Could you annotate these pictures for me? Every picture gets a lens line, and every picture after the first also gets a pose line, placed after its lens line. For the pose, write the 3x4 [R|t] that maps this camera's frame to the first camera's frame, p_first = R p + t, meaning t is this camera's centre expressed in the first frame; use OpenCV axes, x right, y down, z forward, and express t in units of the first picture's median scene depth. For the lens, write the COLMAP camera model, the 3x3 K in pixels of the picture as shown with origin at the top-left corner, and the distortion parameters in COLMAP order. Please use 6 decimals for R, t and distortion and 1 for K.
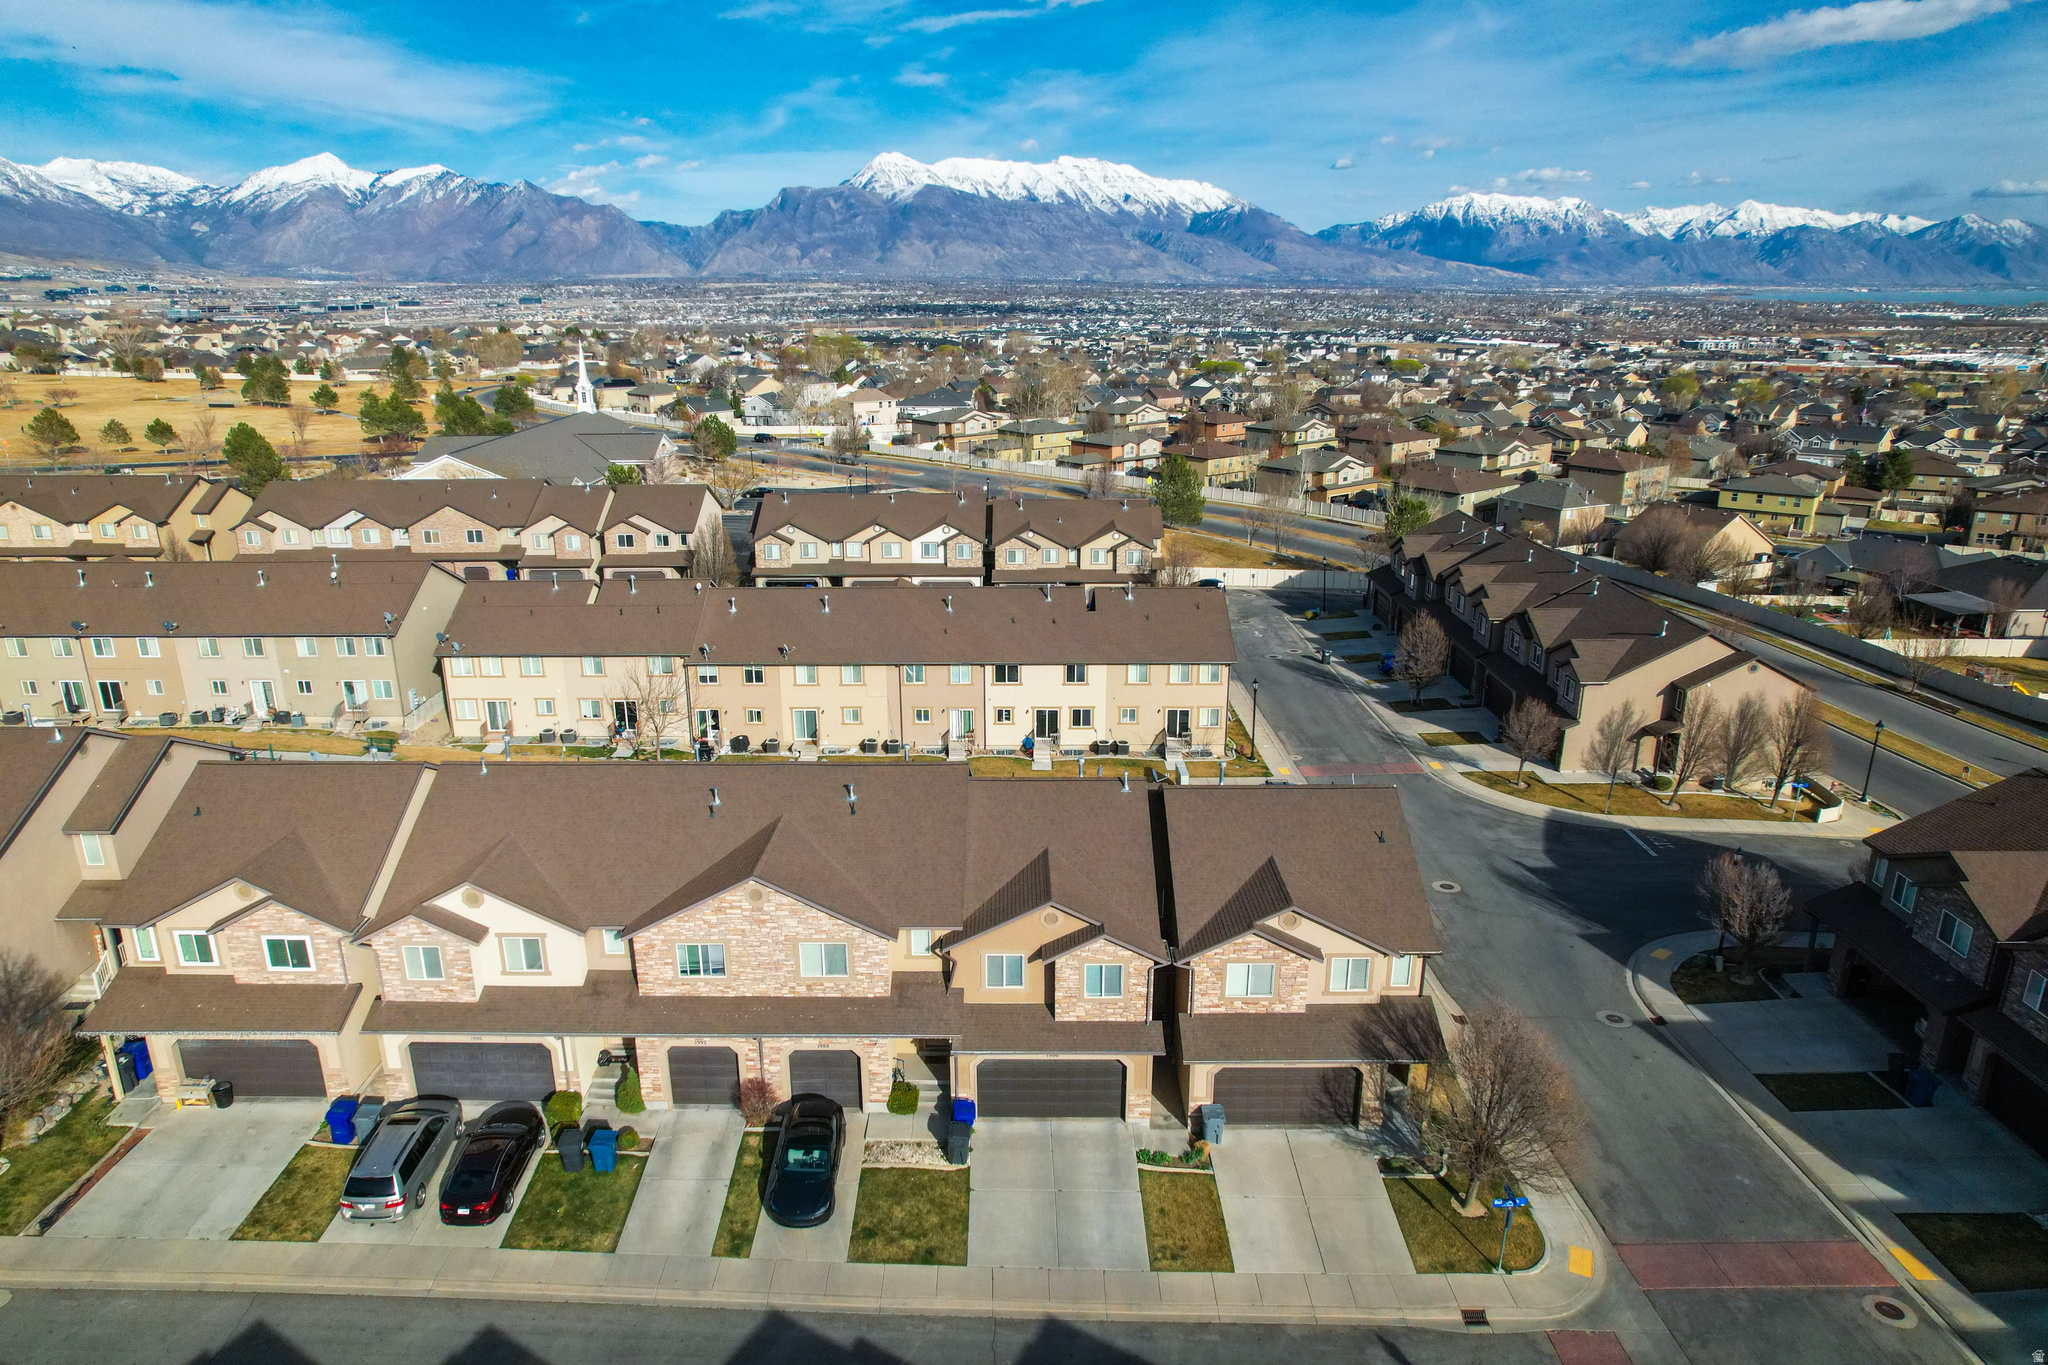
lens RADIAL K [[1304.6, 0, 1014.5], [0, 1304.6, 693.5], [0, 0, 1]] dist [-0.070645, 0.061321]
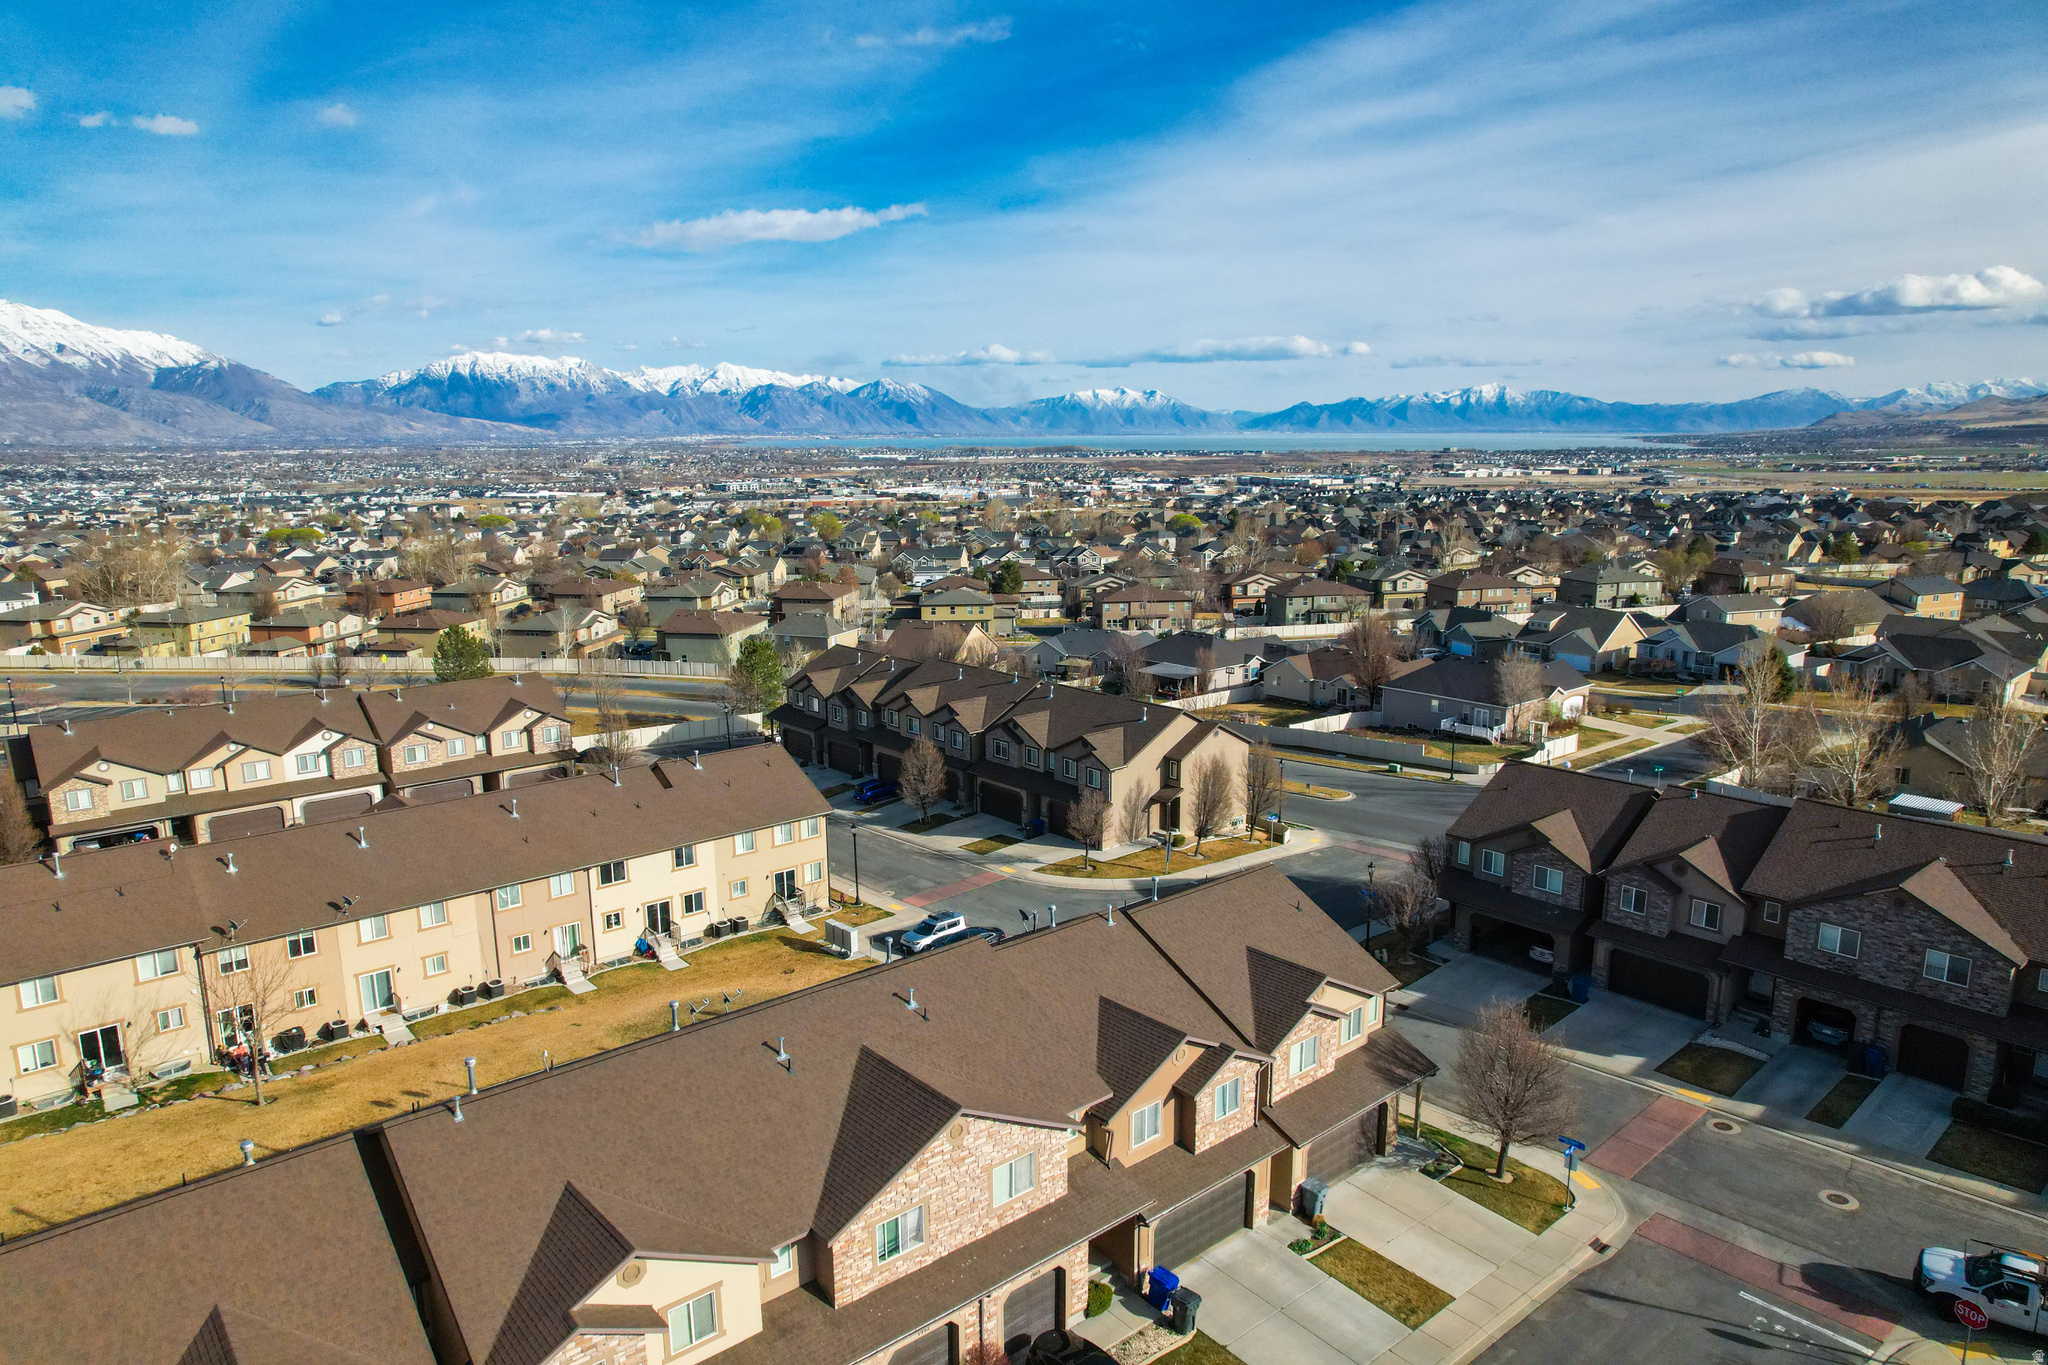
lens RADIAL K [[1304.6, 0, 1012.5], [0, 1304.6, 688.4], [0, 0, 1]] dist [-0.070645, 0.061321]
pose [[0.761547, -0.129827, 0.634973, -0.339073], [0.203036, 0.978204, -0.043505, -0.043912], [-0.615485, 0.162054, 0.771308, 0.131502]]
